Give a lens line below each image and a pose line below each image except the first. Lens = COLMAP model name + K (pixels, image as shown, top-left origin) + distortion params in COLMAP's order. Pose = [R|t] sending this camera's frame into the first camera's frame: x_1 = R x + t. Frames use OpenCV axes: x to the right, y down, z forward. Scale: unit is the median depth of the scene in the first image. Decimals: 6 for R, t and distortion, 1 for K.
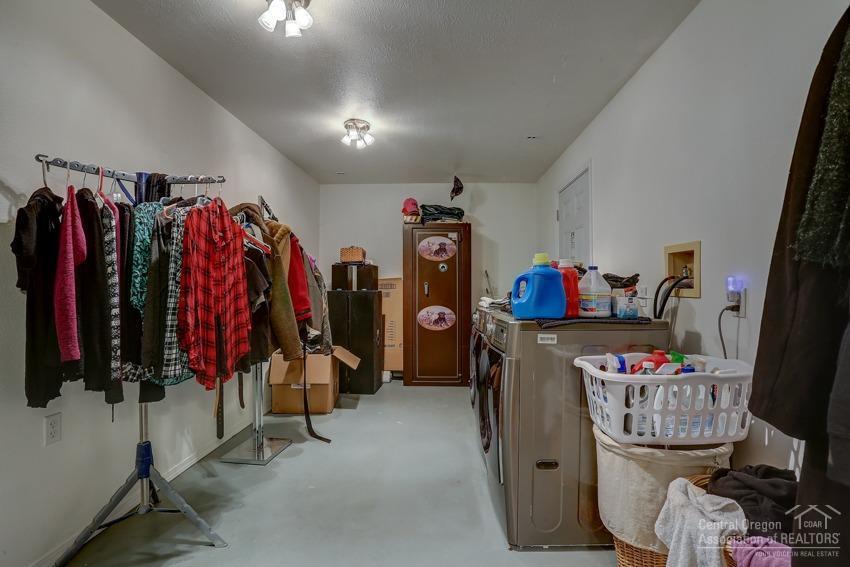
lens RADIAL K [[421.0, 0, 423.4], [0, 421.0, 287.1], [0, 0, 1]] dist [-0.049798, 0.014521]
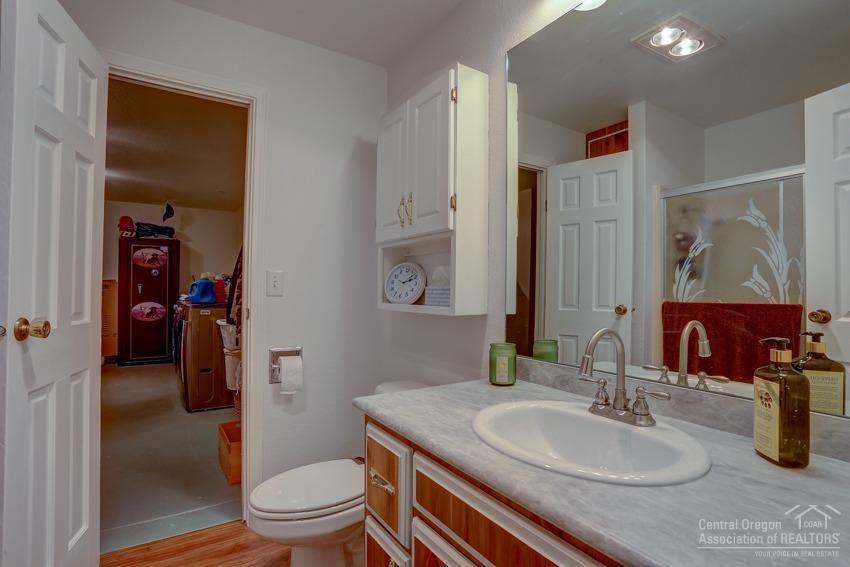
lens RADIAL K [[446.5, 0, 419.9], [0, 446.5, 285.3], [0, 0, 1]] dist [-0.010337, 0.001308]
pose [[0.839420, 0.013284, 0.543320, -0.013816], [-0.010029, 0.999910, -0.008952, -0.003531], [-0.543390, 0.002065, 0.839478, -0.599975]]
